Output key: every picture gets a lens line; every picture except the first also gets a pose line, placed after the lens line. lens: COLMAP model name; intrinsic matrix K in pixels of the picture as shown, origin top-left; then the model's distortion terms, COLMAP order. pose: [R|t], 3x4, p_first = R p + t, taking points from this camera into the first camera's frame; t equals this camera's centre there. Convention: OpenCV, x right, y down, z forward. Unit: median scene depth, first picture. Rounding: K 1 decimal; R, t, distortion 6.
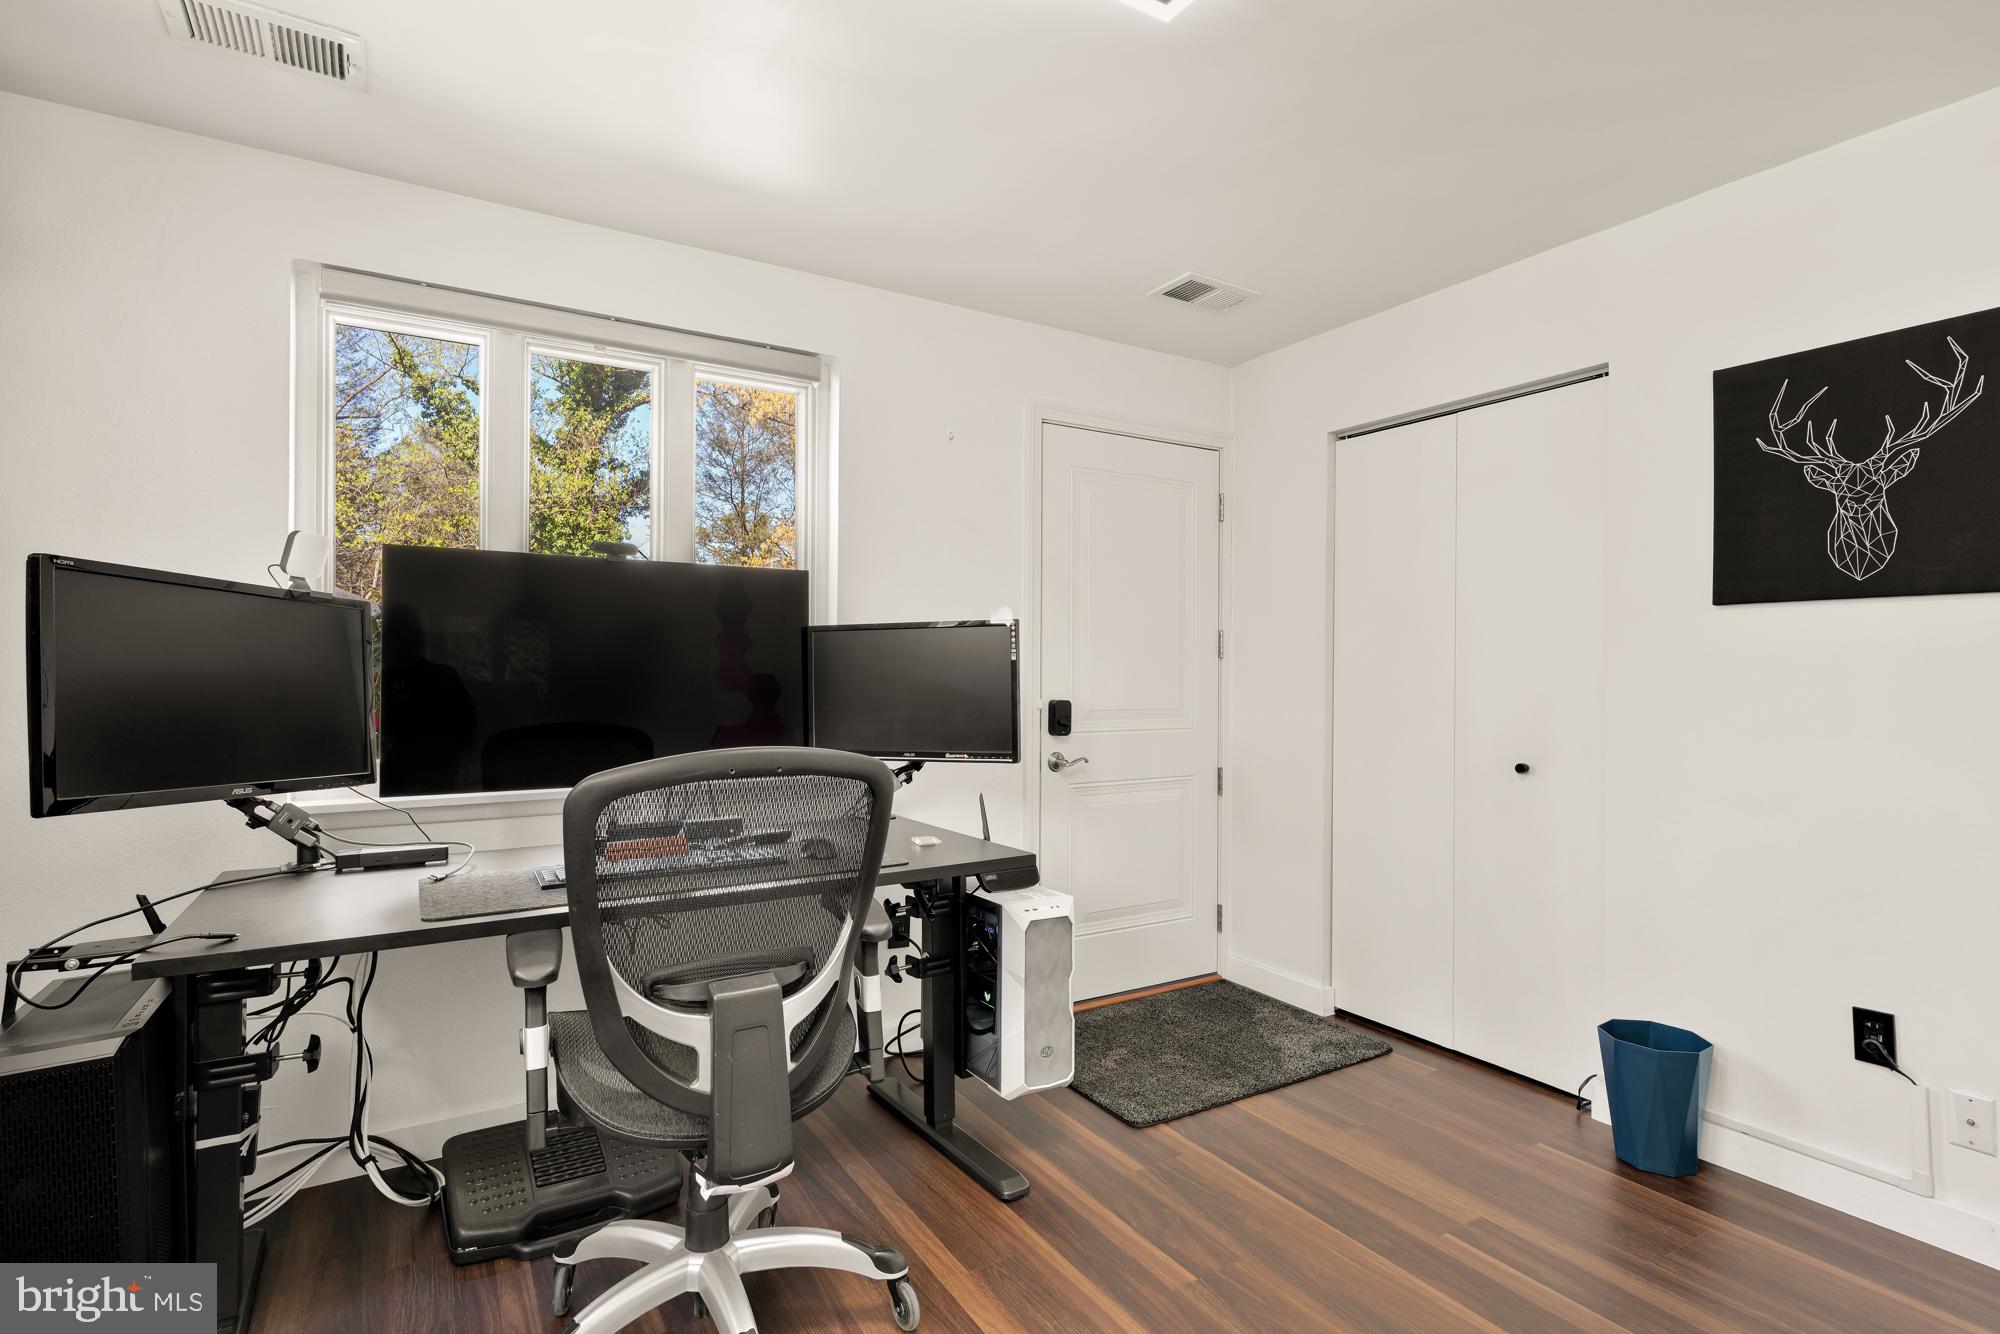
lens RADIAL K [[961.3, 0, 1002.2], [0, 961.3, 665.0], [0, 0, 1]] dist [0.000099, 0.000416]
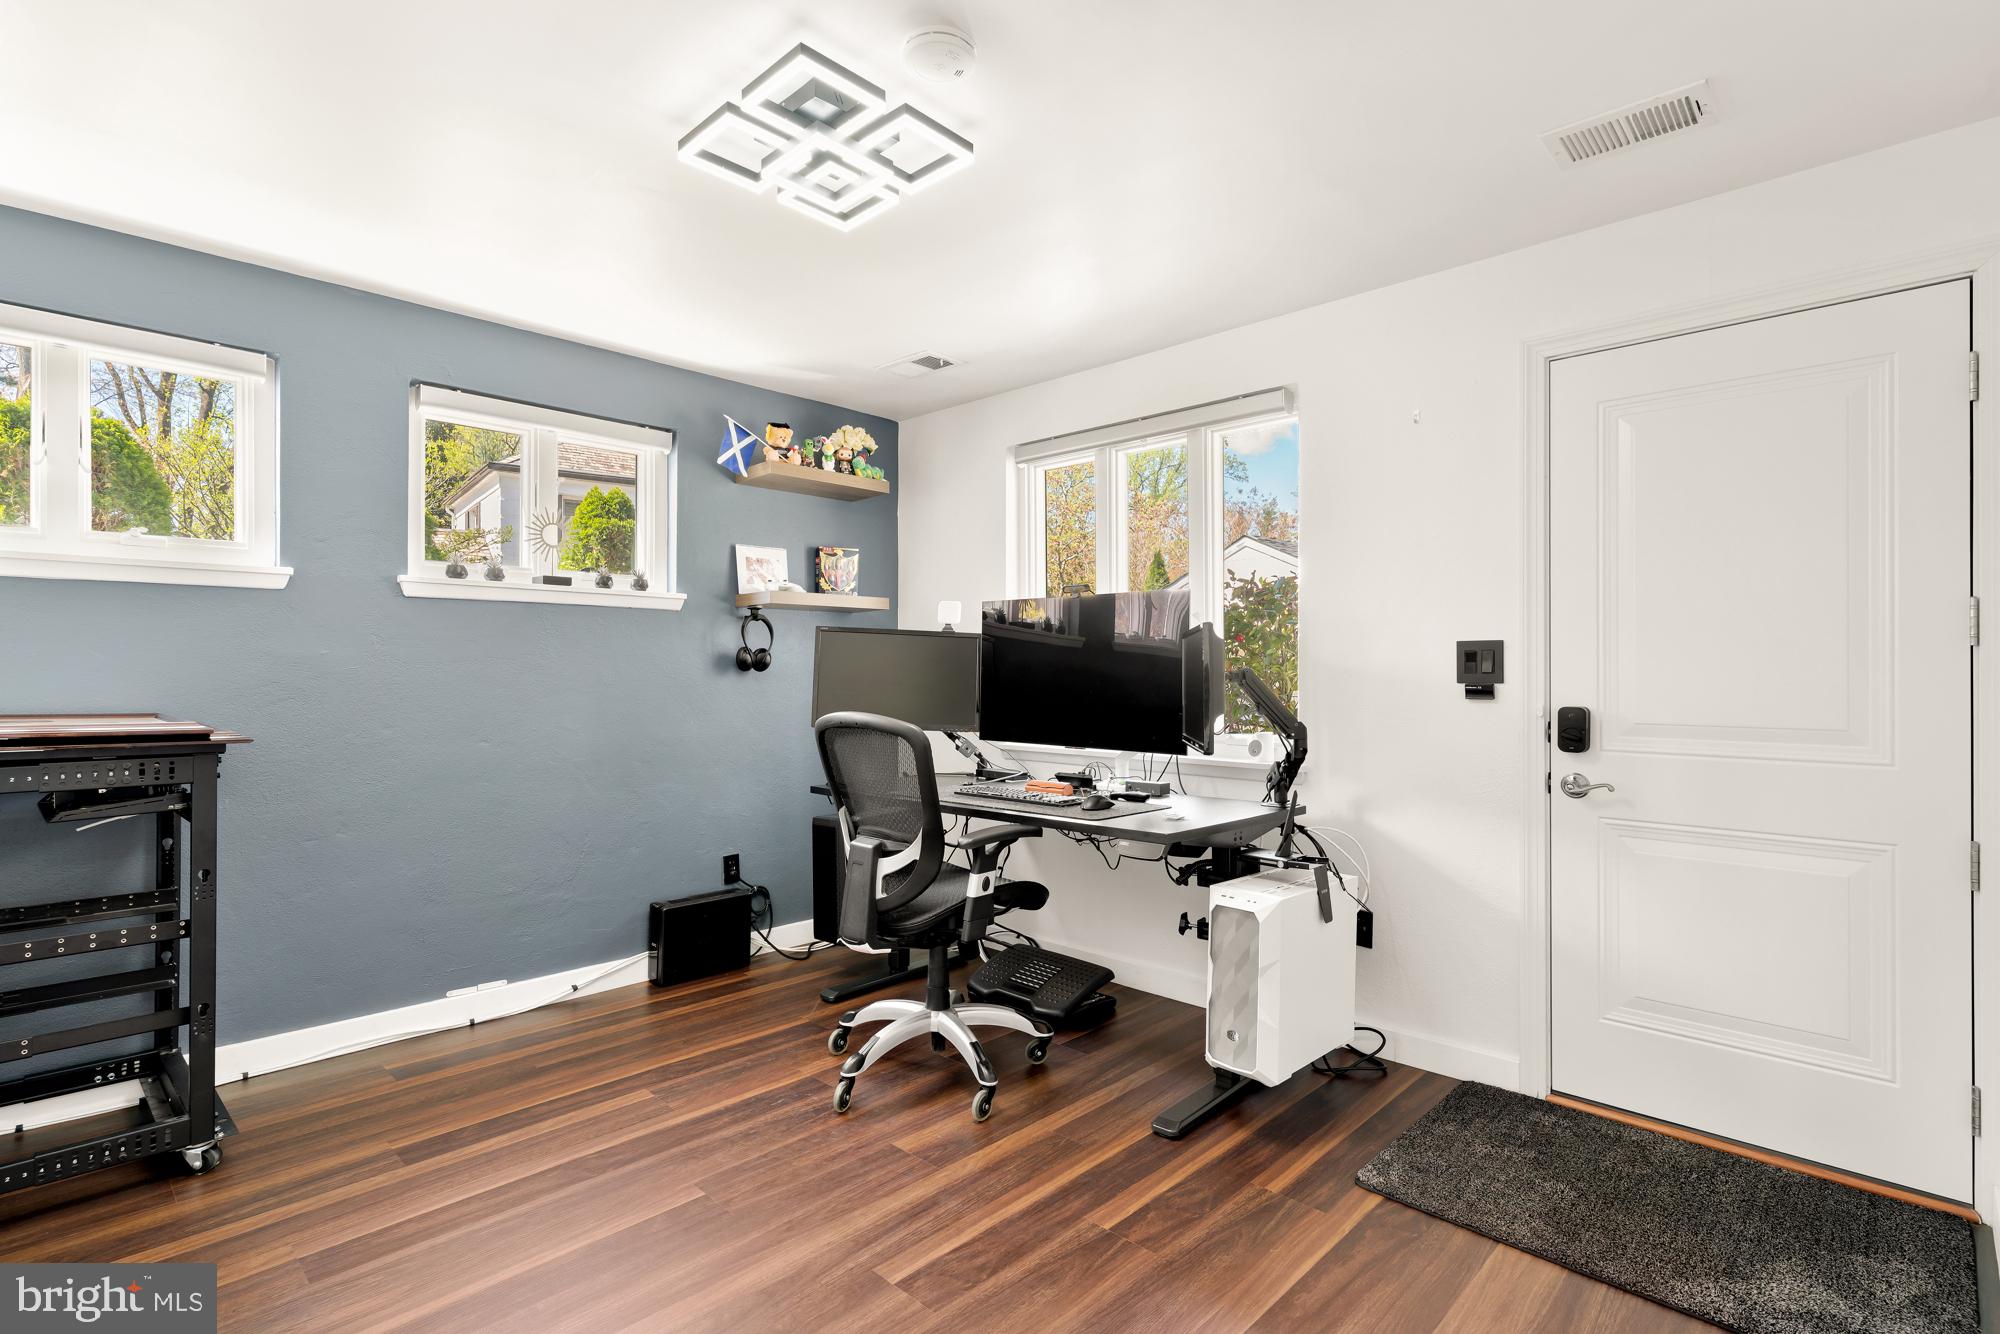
lens RADIAL K [[961.3, 0, 1006.0], [0, 961.3, 672.9], [0, 0, 1]] dist [0.000099, 0.000416]
pose [[0.257436, -0.004395, -0.966285, 0.885394], [0.004132, 0.999986, -0.003448, 0.011445], [0.966287, -0.003105, 0.257450, 0.444924]]
